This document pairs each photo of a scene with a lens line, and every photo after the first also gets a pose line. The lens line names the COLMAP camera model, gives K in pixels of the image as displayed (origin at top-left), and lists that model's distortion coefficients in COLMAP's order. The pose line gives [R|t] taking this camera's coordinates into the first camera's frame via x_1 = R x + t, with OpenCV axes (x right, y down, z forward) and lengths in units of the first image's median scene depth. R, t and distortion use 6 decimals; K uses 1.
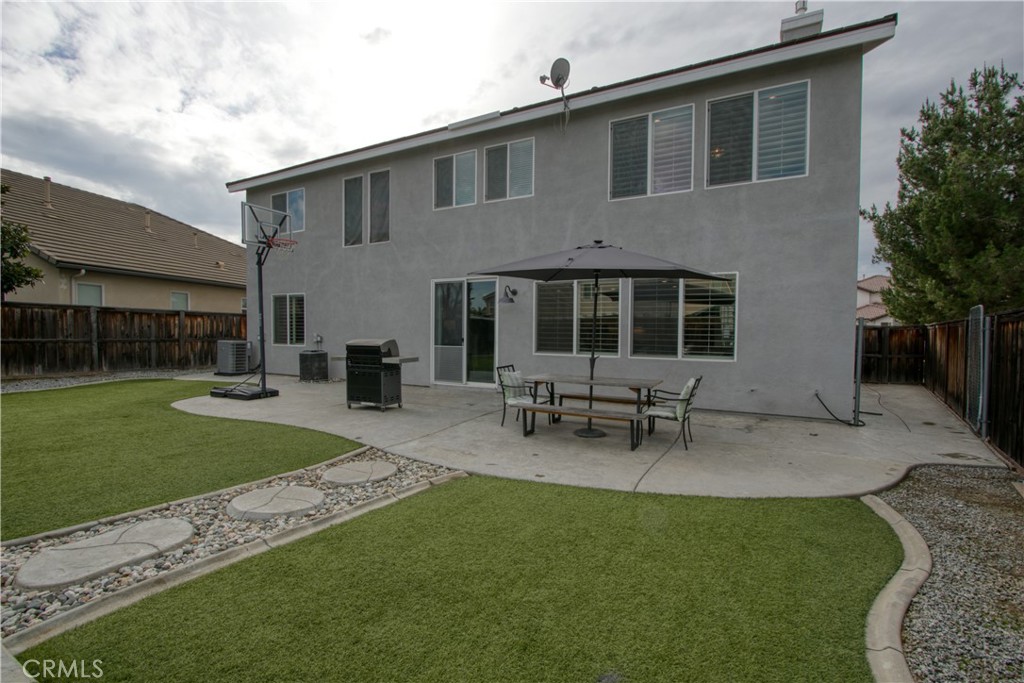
lens RADIAL K [[471.7, 0, 512.0], [0, 471.7, 341.5], [0, 0, 1]] dist [-0.004187, 0.000976]
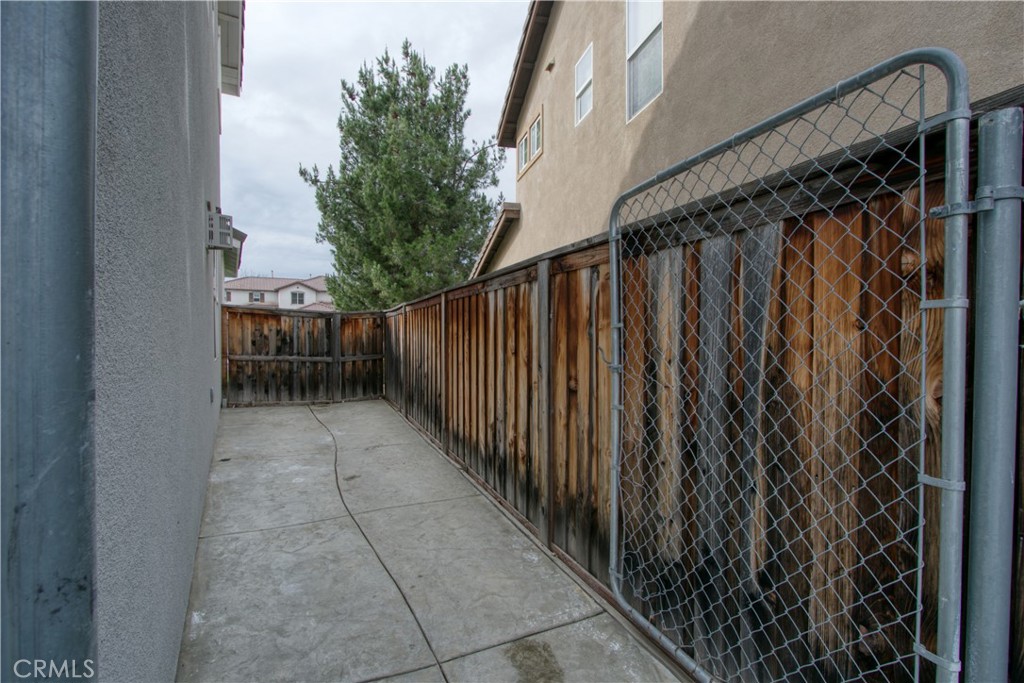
lens RADIAL K [[471.7, 0, 512.0], [0, 471.7, 341.5], [0, 0, 1]] dist [-0.004187, 0.000976]
pose [[0.505155, -0.025176, 0.862661, 0.401486], [0.026531, 0.999555, 0.013634, 0.004783], [-0.862621, 0.016000, 0.505598, 0.522122]]
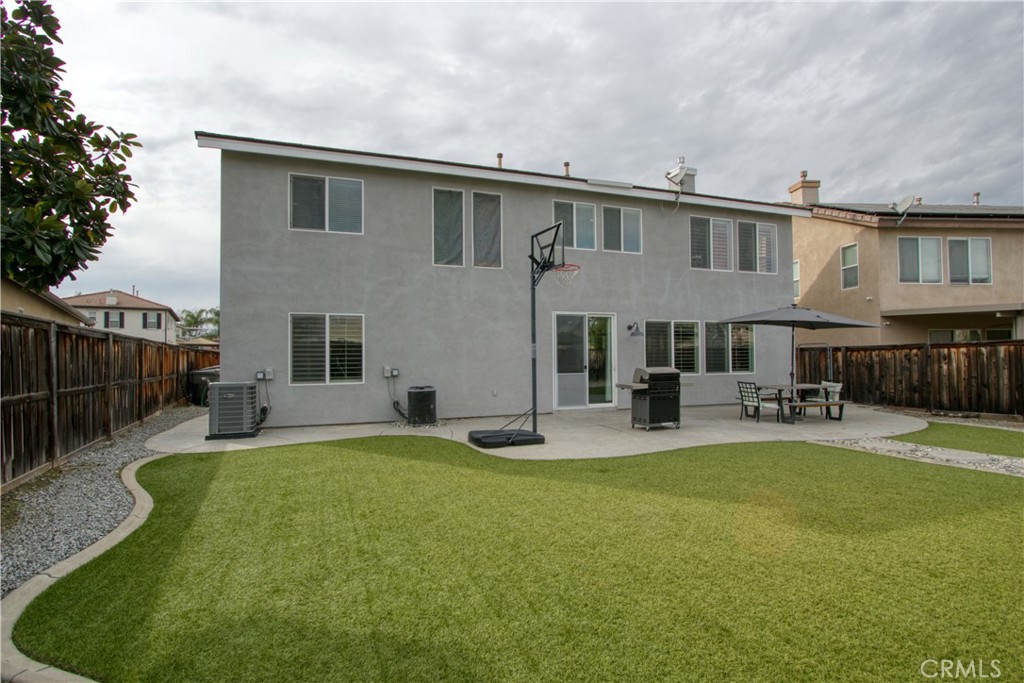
lens RADIAL K [[475.1, 0, 512.0], [0, 475.1, 341.5], [0, 0, 1]] dist [0.003225, 0.000282]
pose [[0.663587, 0.009407, 0.748040, -0.871896], [0.030687, 0.998737, -0.039782, -0.020386], [-0.747469, 0.049353, 0.662460, 0.307499]]
